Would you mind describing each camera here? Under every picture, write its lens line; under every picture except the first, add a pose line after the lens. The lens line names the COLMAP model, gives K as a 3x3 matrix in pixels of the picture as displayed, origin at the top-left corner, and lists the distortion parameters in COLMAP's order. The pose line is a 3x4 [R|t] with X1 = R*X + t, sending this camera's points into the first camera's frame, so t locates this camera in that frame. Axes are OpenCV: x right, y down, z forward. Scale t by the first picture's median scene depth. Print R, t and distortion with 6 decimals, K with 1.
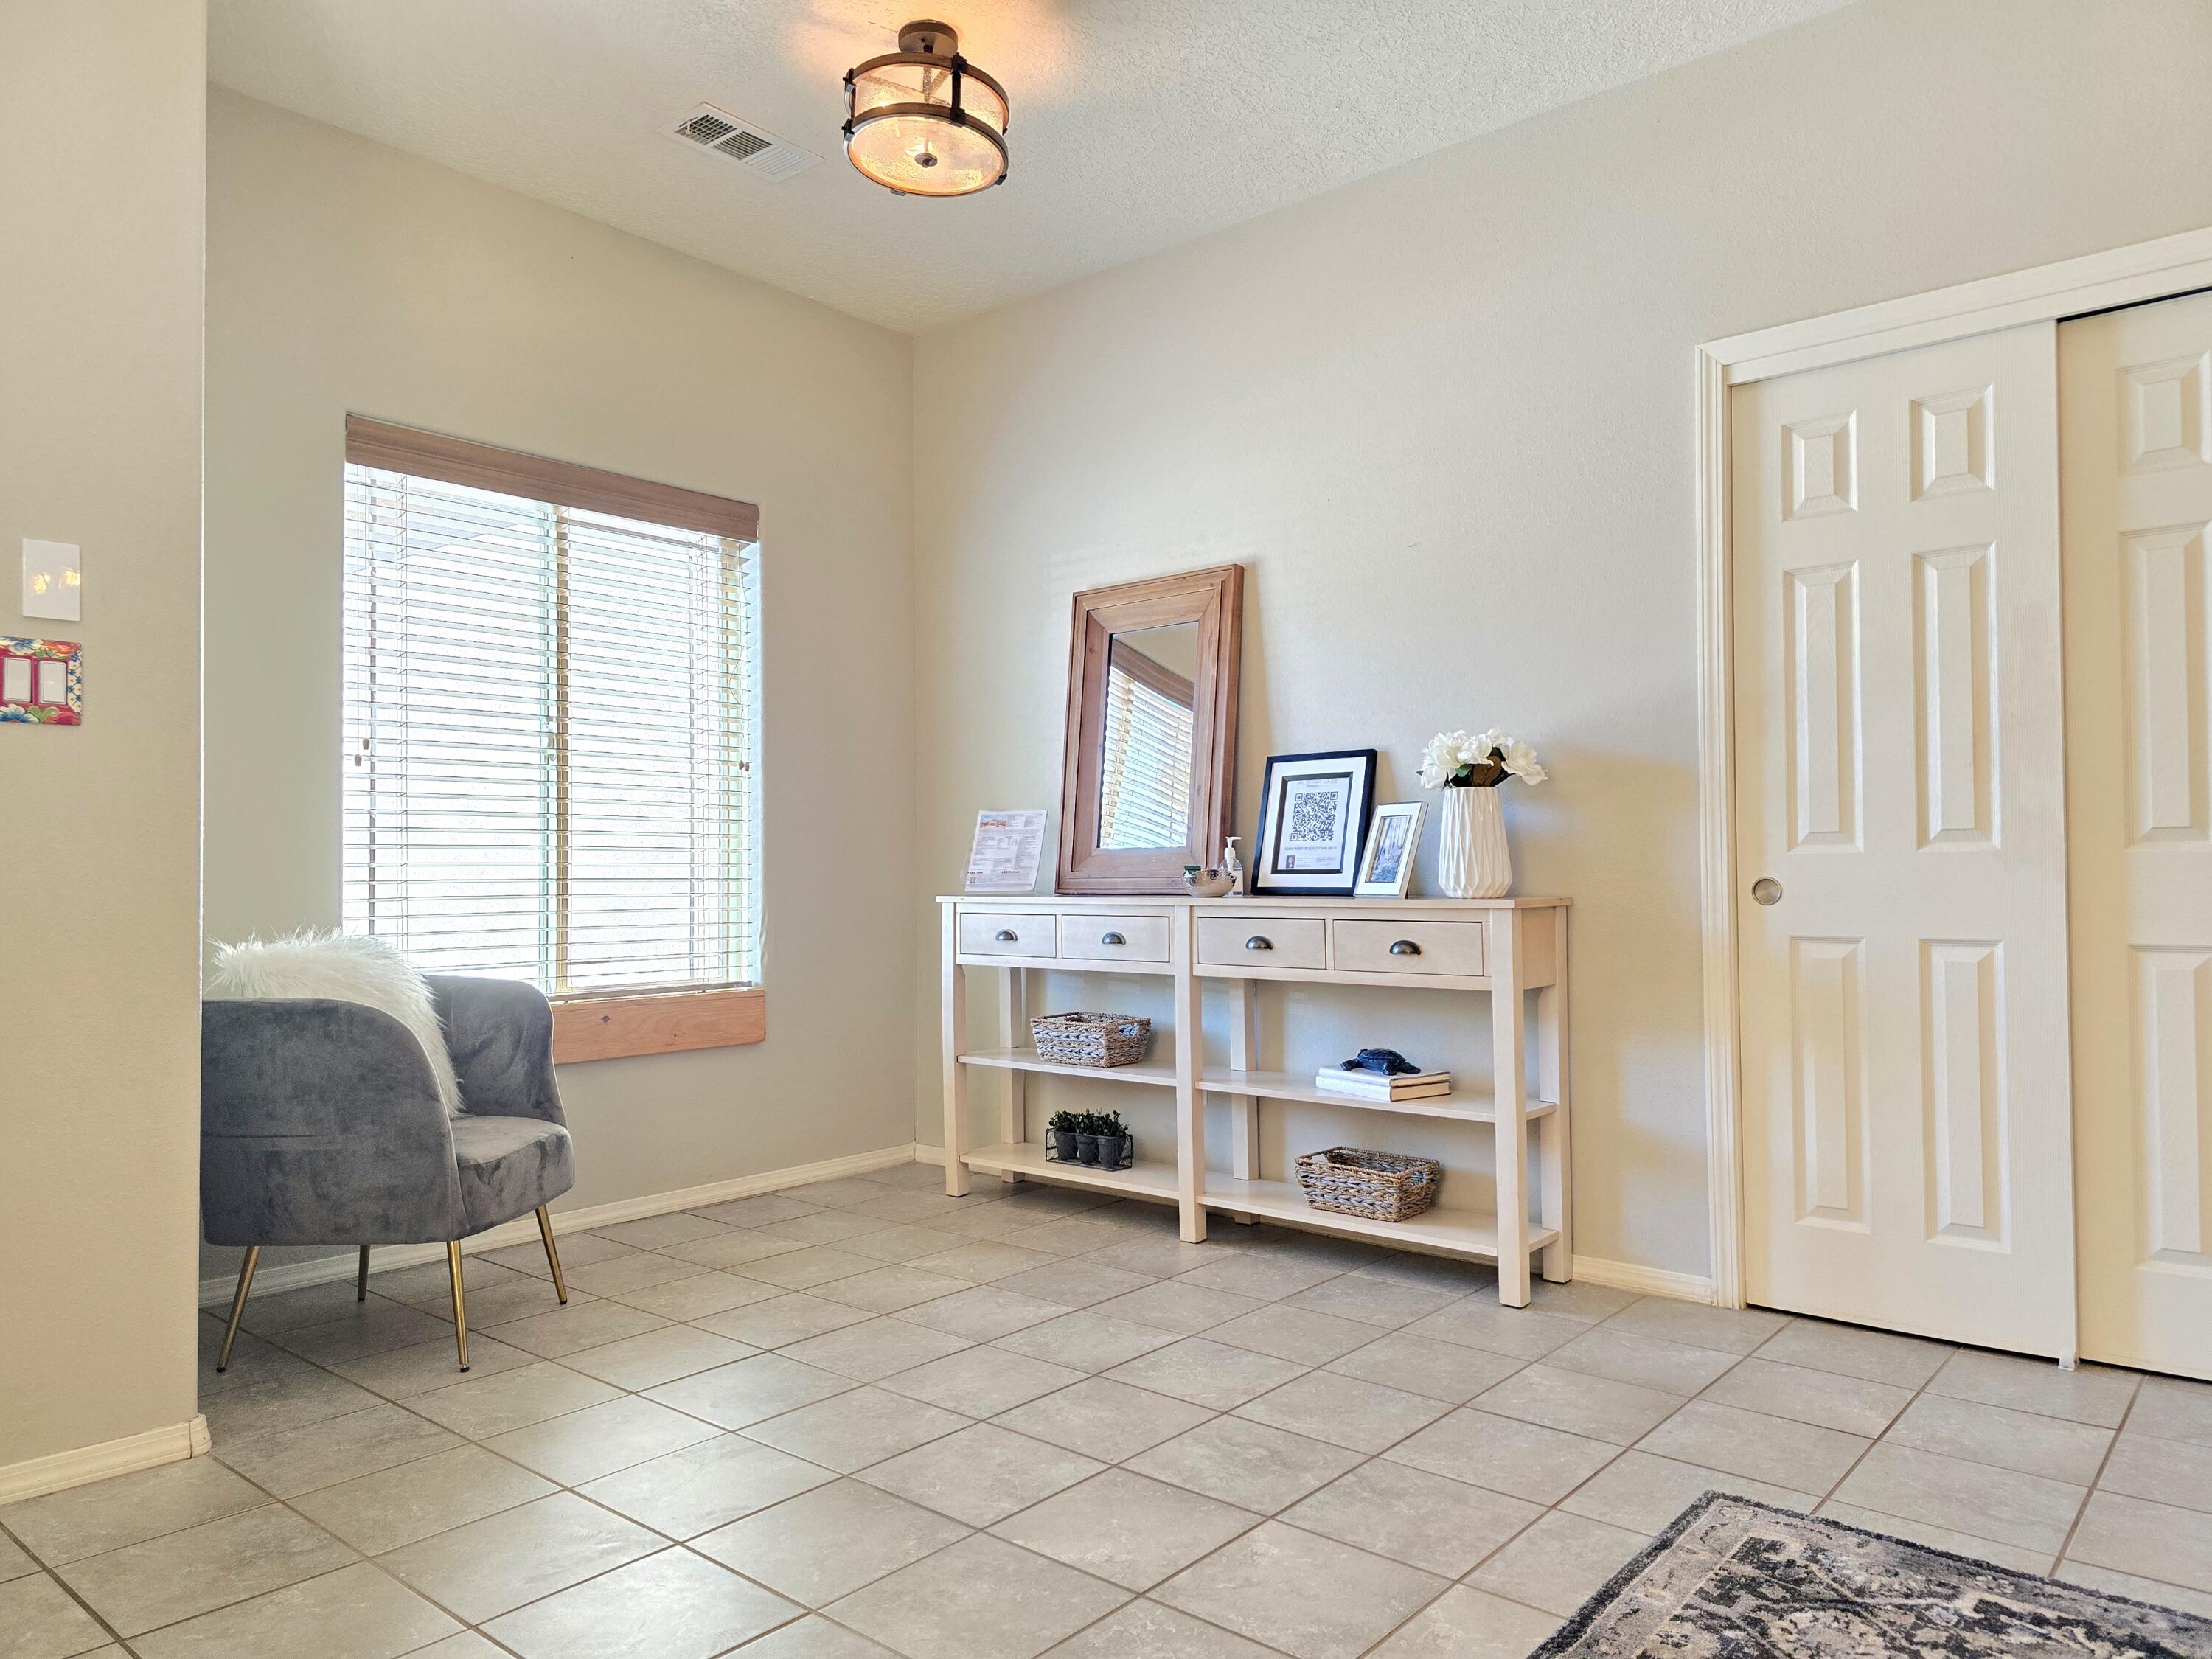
lens RADIAL K [[1511.6, 0, 1106.0], [0, 1511.6, 829.5], [0, 0, 1]] dist [0.035082, 0.000381]
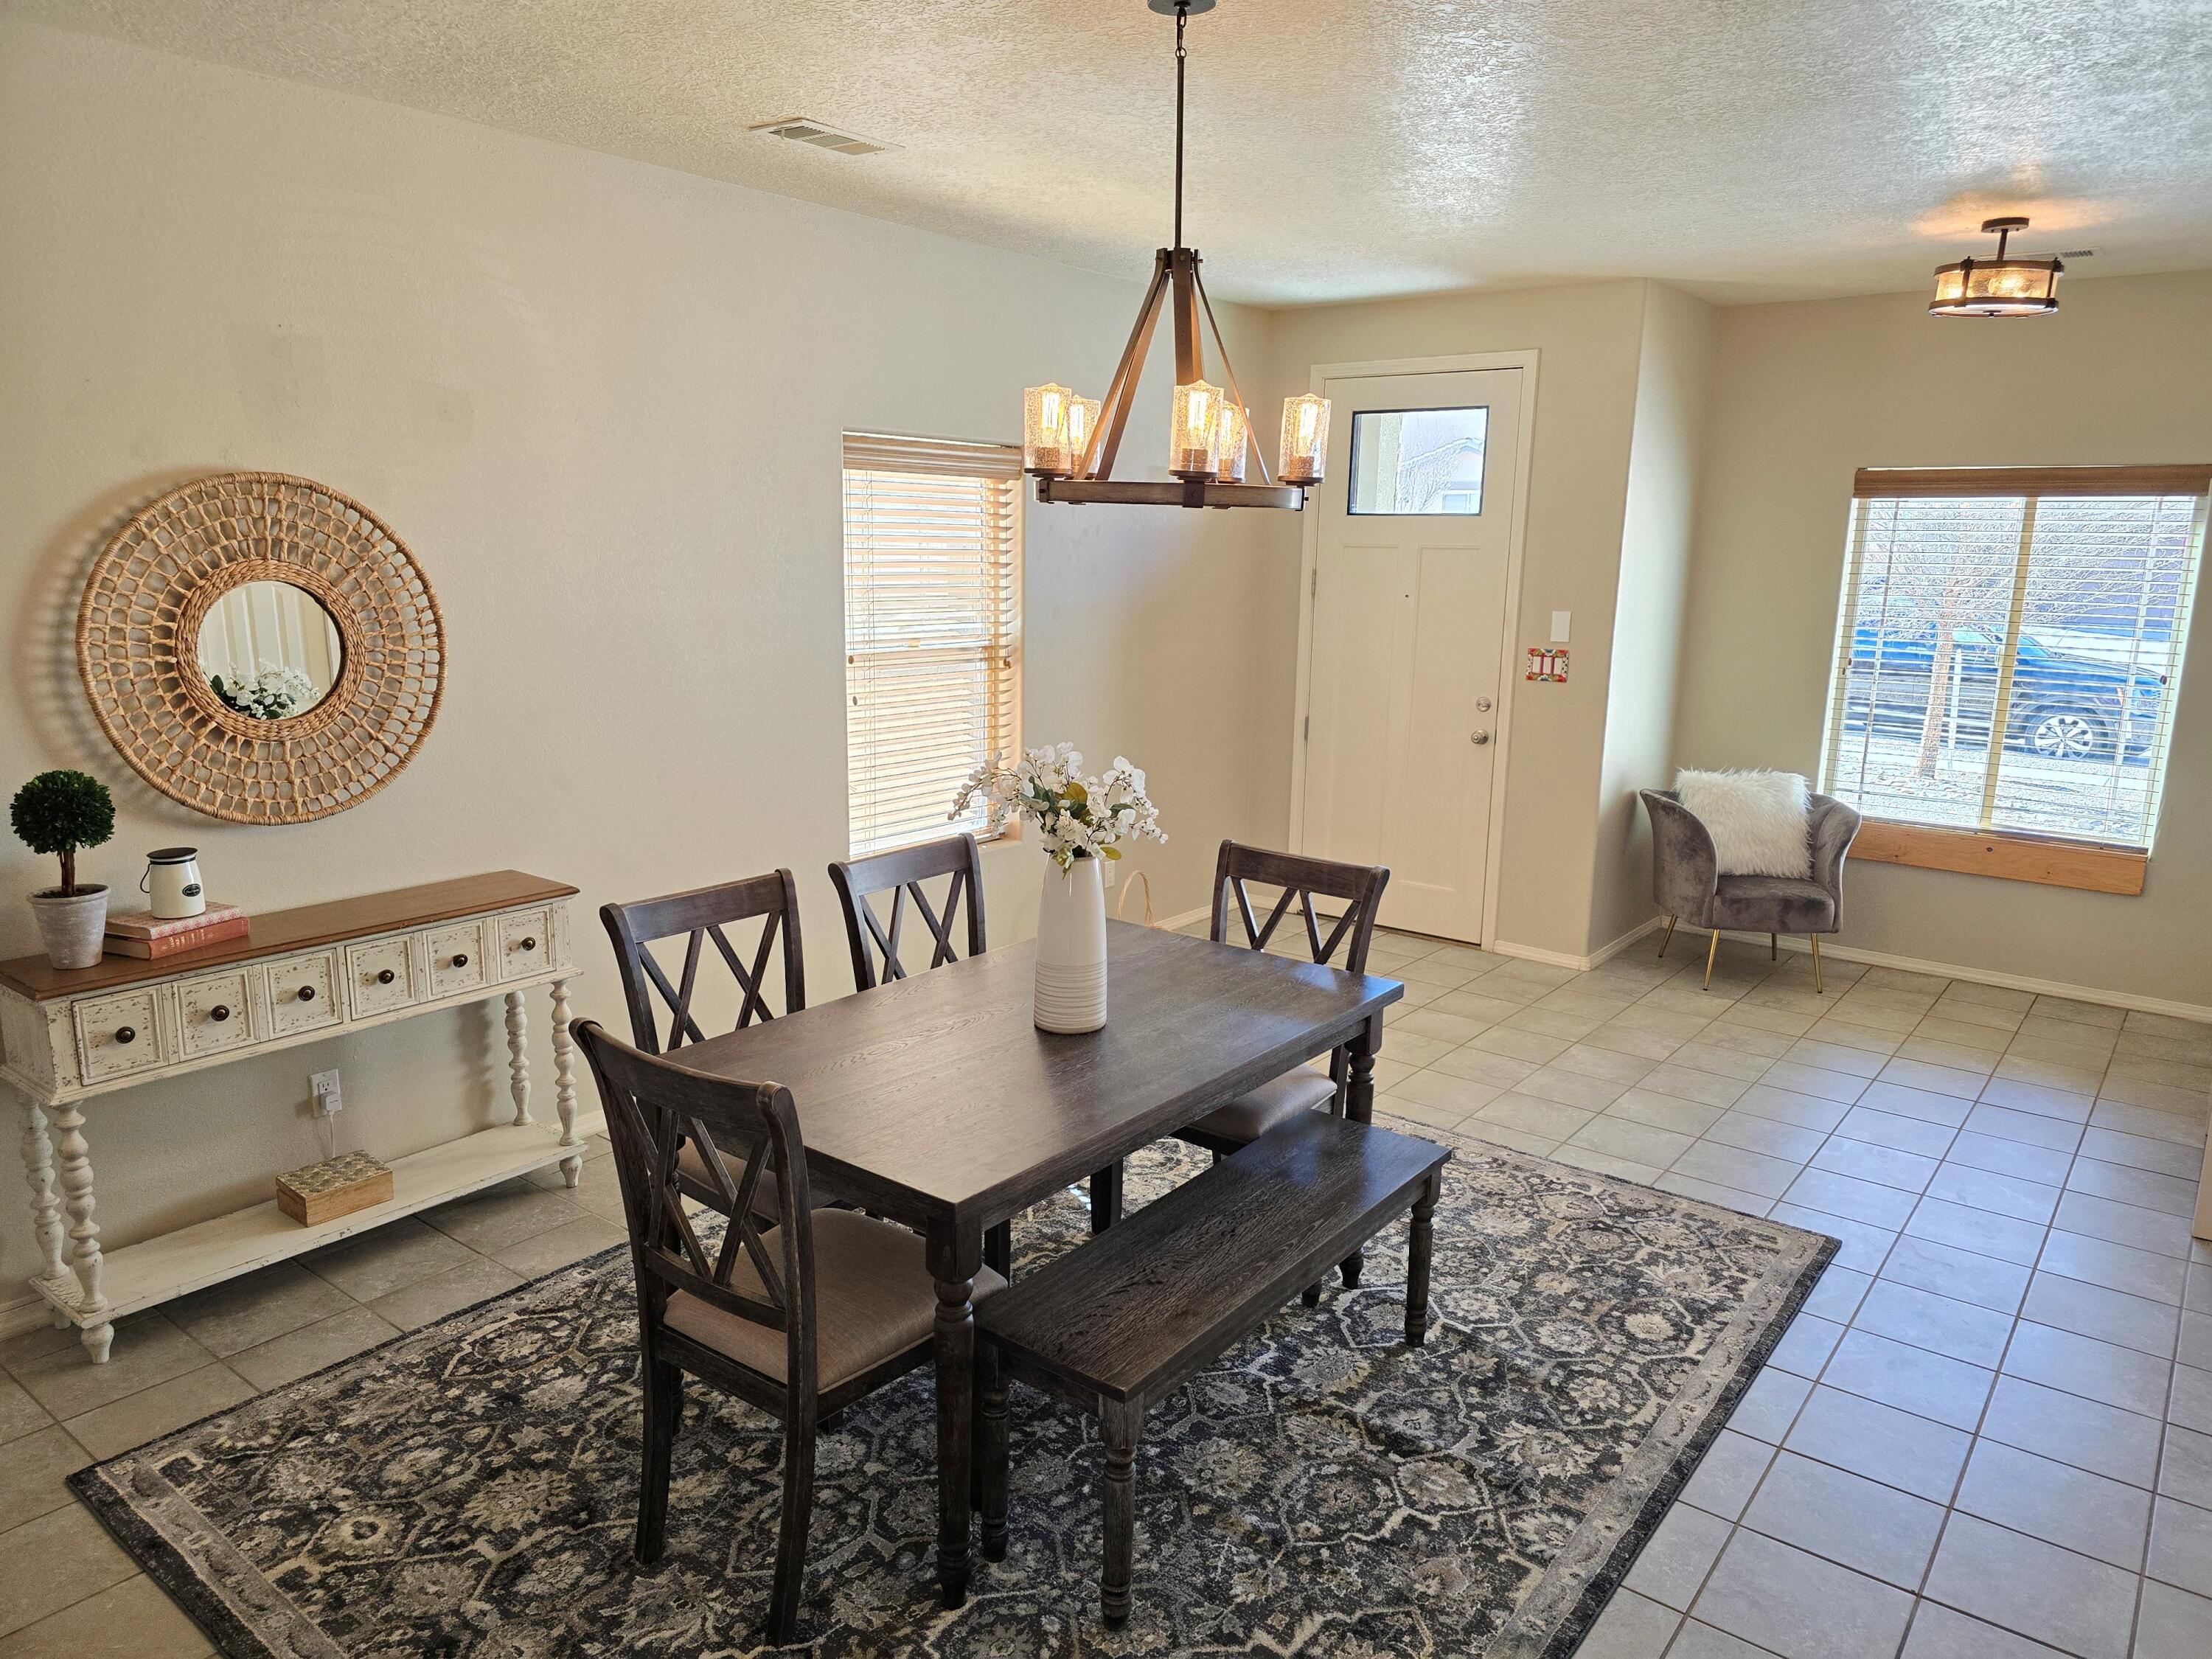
lens RADIAL K [[1511.6, 0, 1106.0], [0, 1511.6, 829.5], [0, 0, 1]] dist [0.035082, 0.000381]
pose [[0.044290, 0.200018, -0.978791, 1.333910], [0.013683, 0.979539, 0.200790, -0.252320], [0.998925, -0.022286, 0.040647, 0.086513]]
